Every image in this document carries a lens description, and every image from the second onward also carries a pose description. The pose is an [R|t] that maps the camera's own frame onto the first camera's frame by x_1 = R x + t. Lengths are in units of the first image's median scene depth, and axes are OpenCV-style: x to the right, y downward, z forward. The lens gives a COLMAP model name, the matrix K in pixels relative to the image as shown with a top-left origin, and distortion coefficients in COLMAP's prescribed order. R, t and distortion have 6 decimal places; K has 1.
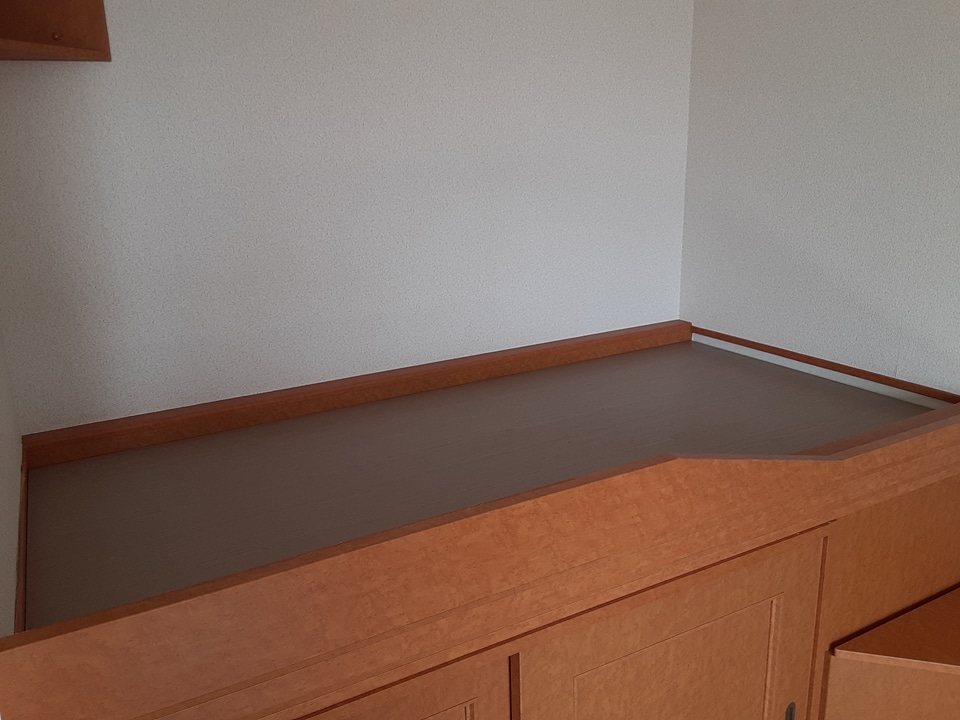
lens RADIAL K [[782.6, 0, 480.0], [0, 782.6, 360.0], [0, 0, 1]] dist [0.010642, 0.011378]
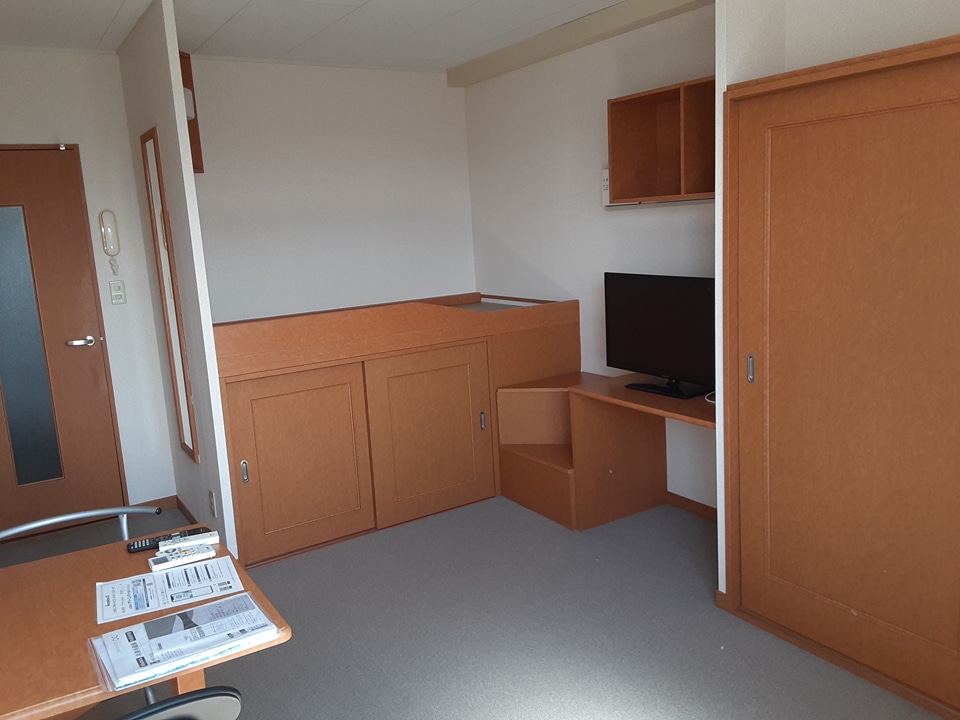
lens RADIAL K [[782.6, 0, 480.0], [0, 782.6, 360.0], [0, 0, 1]] dist [0.010642, 0.011378]
pose [[0.998761, -0.036180, 0.034178, 0.307511], [0.039701, 0.993284, -0.108680, 0.553256], [-0.030017, 0.109902, 0.993489, -1.592919]]
